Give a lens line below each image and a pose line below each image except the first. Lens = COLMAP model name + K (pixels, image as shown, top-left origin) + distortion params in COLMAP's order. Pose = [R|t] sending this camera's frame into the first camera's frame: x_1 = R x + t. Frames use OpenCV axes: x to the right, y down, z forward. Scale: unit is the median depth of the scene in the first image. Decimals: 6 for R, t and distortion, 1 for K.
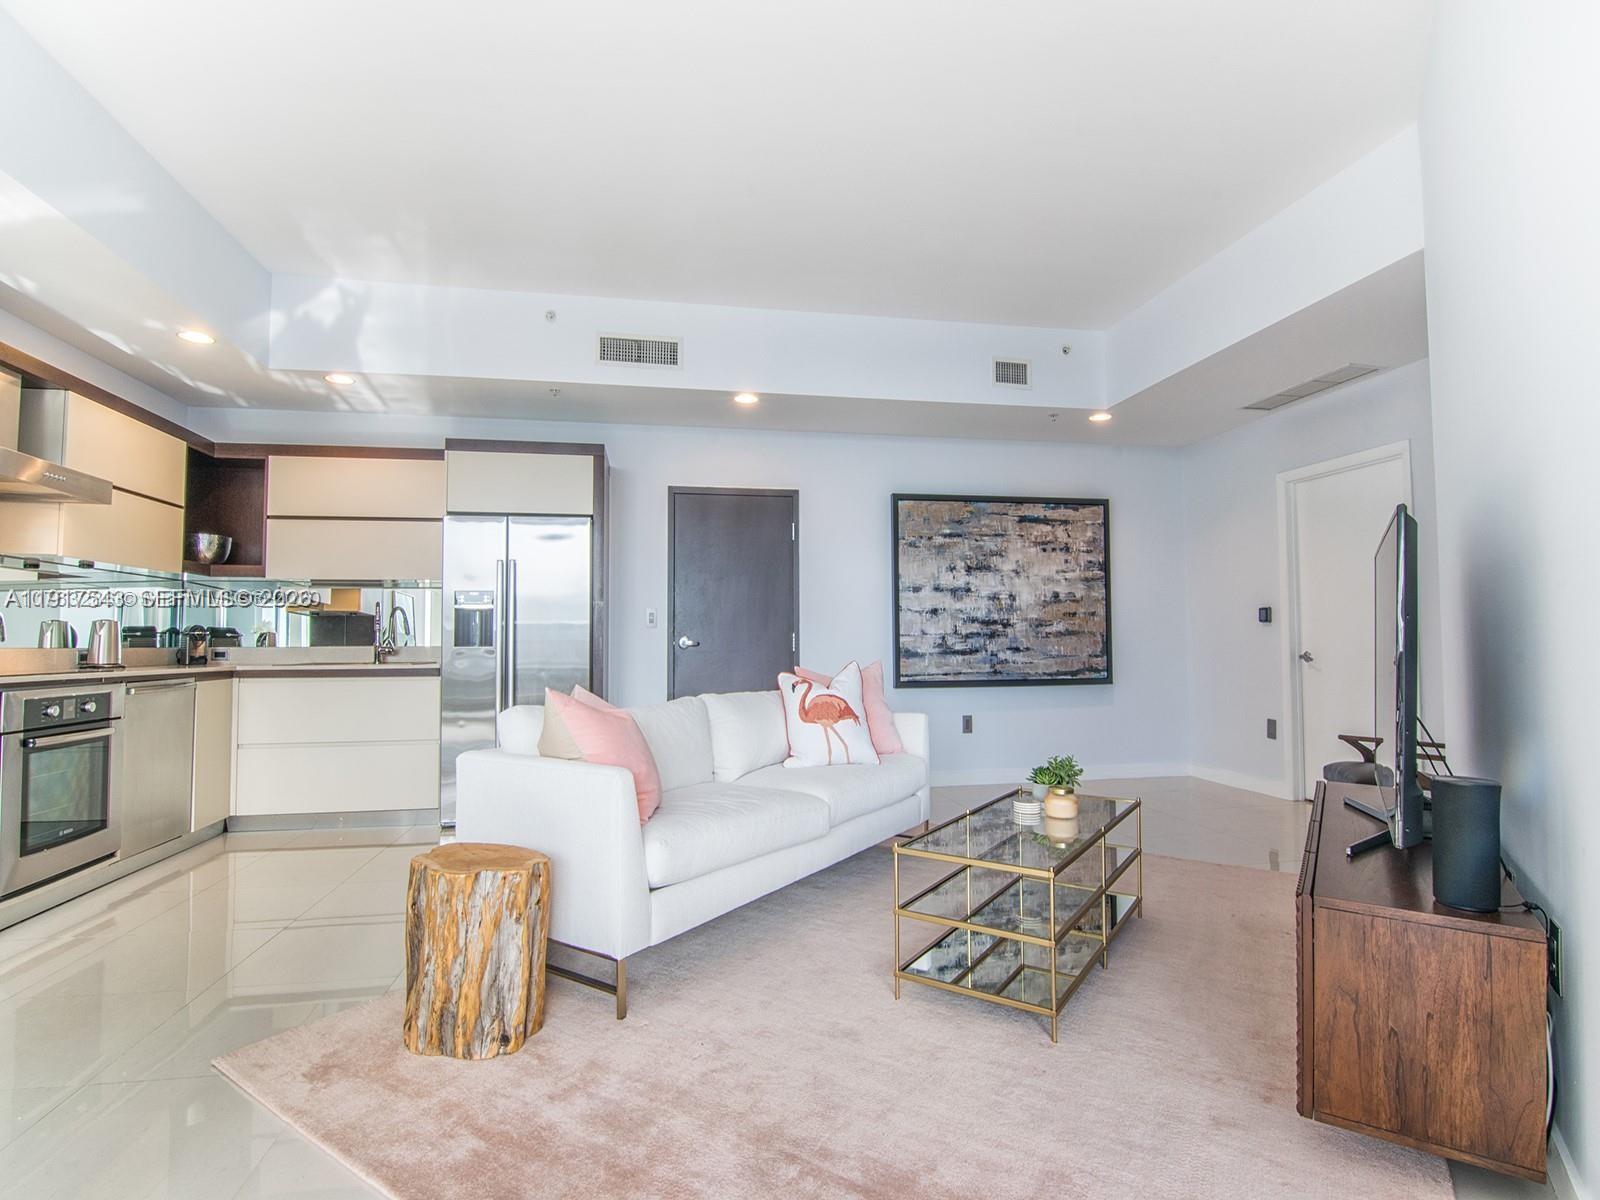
lens RADIAL K [[790.1, 0, 796.3], [0, 790.1, 603.7], [0, 0, 1]] dist [-0.001745, -0.014118]
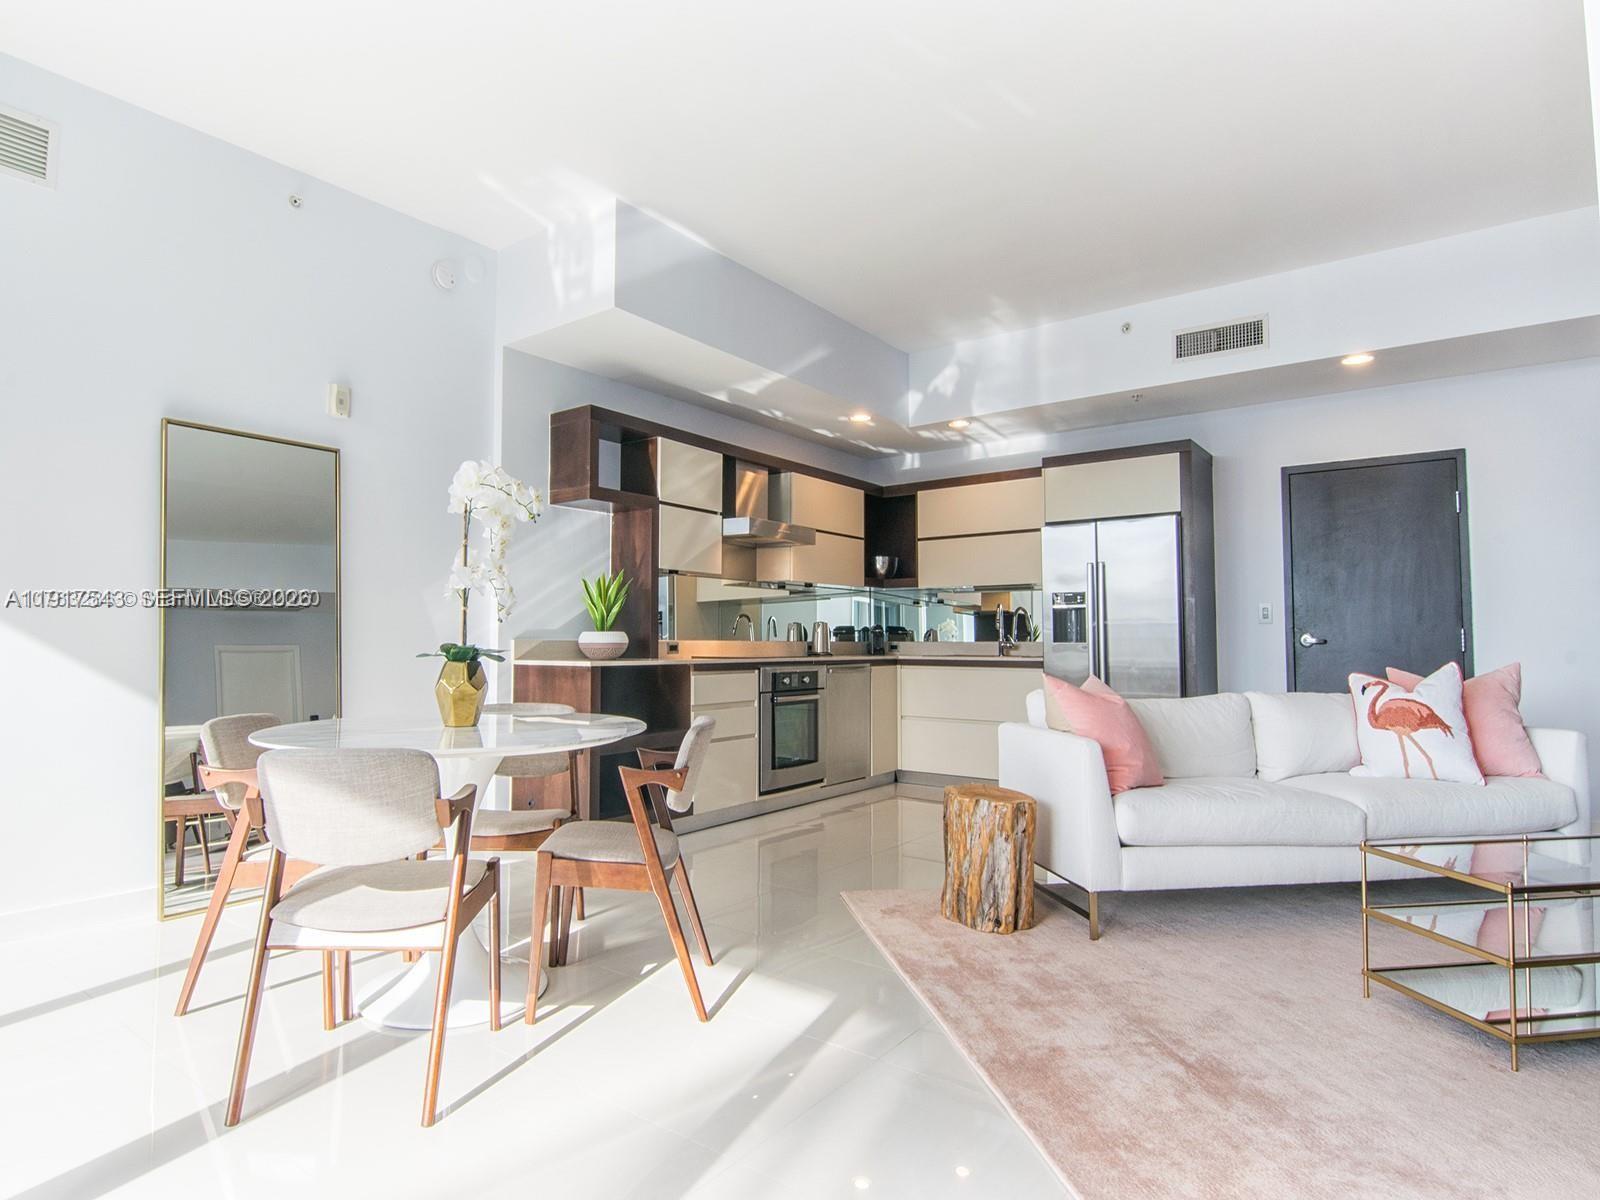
lens RADIAL K [[879.6, 0, 760.7], [0, 879.6, 597.8], [0, 0, 1]] dist [-0.004331, -0.000868]
pose [[0.666403, -0.029663, -0.745001, 0.237560], [0.030665, 0.999453, -0.012364, -0.006542], [0.744961, -0.014606, 0.666948, -0.154406]]
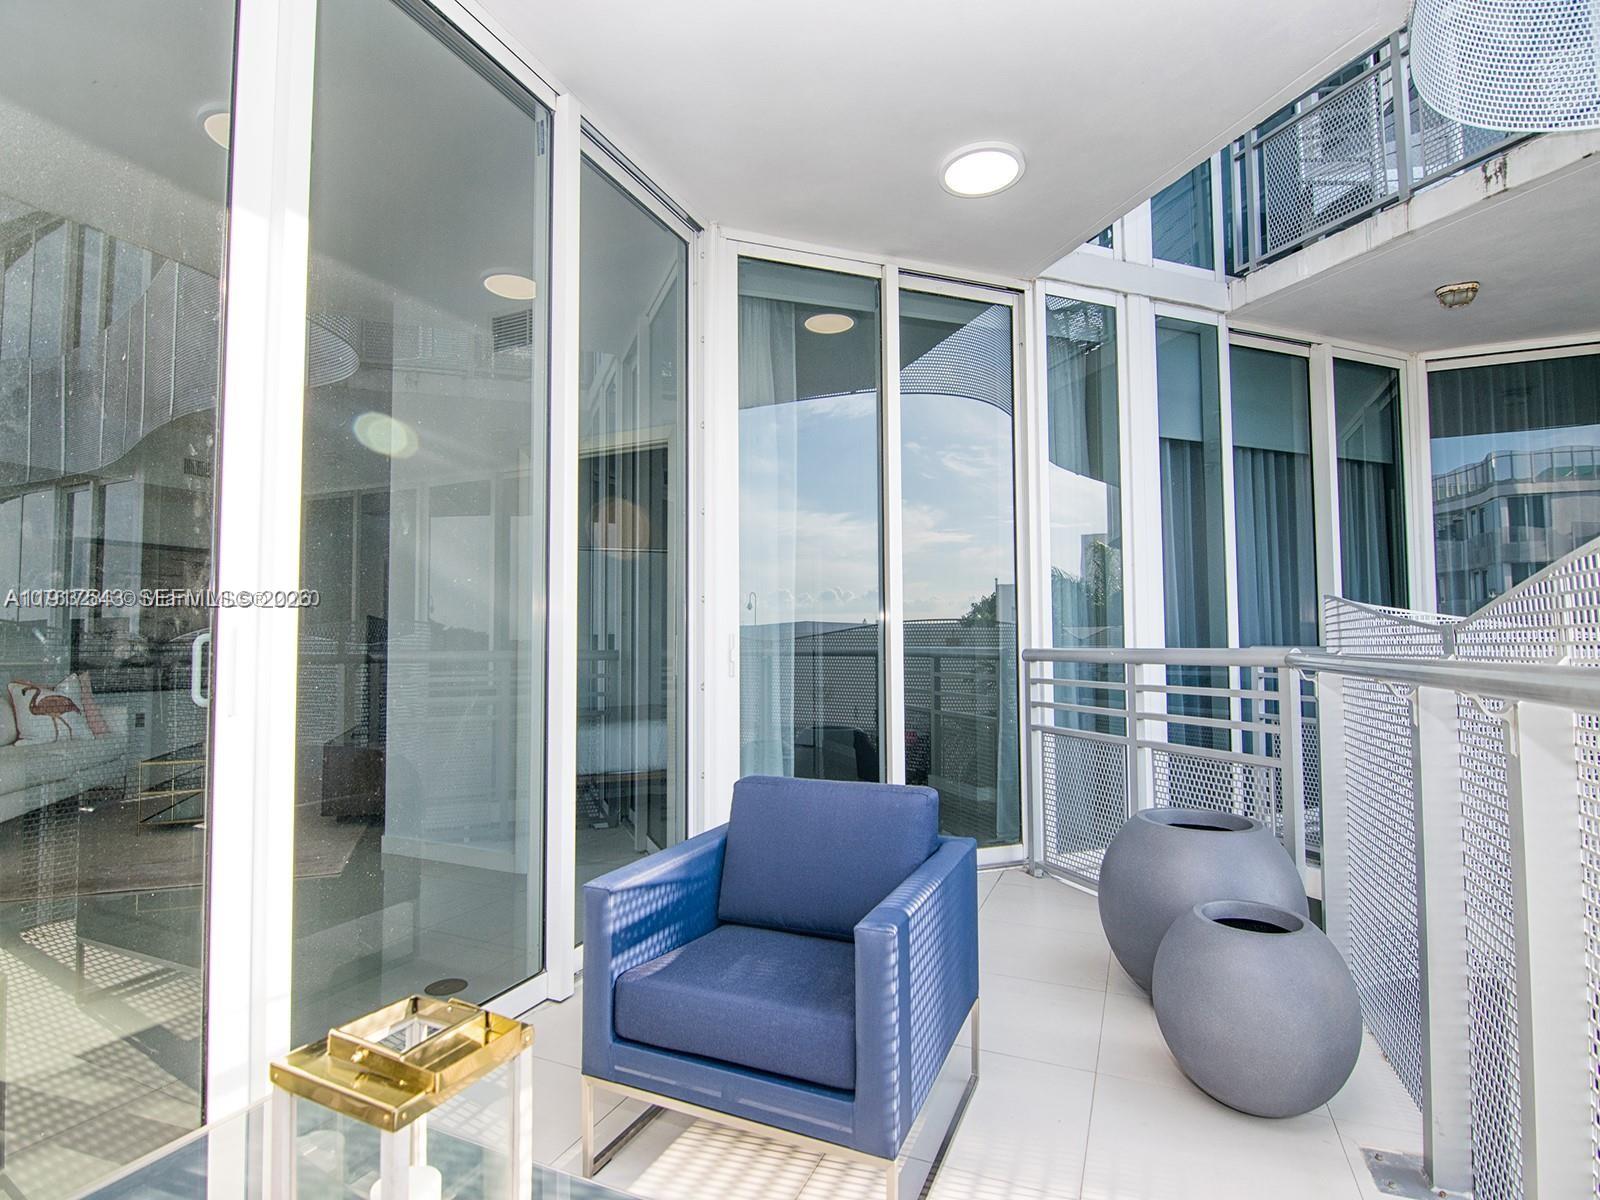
lens RADIAL K [[785.4, 0, 795.6], [0, 785.4, 601.4], [0, 0, 1]] dist [-0.003396, -0.014846]
pose [[0.571473, 0.047566, 0.819241, -0.299148], [-0.037031, 0.998796, -0.032160, -0.056603], [-0.819785, -0.011959, 0.572547, -0.811866]]
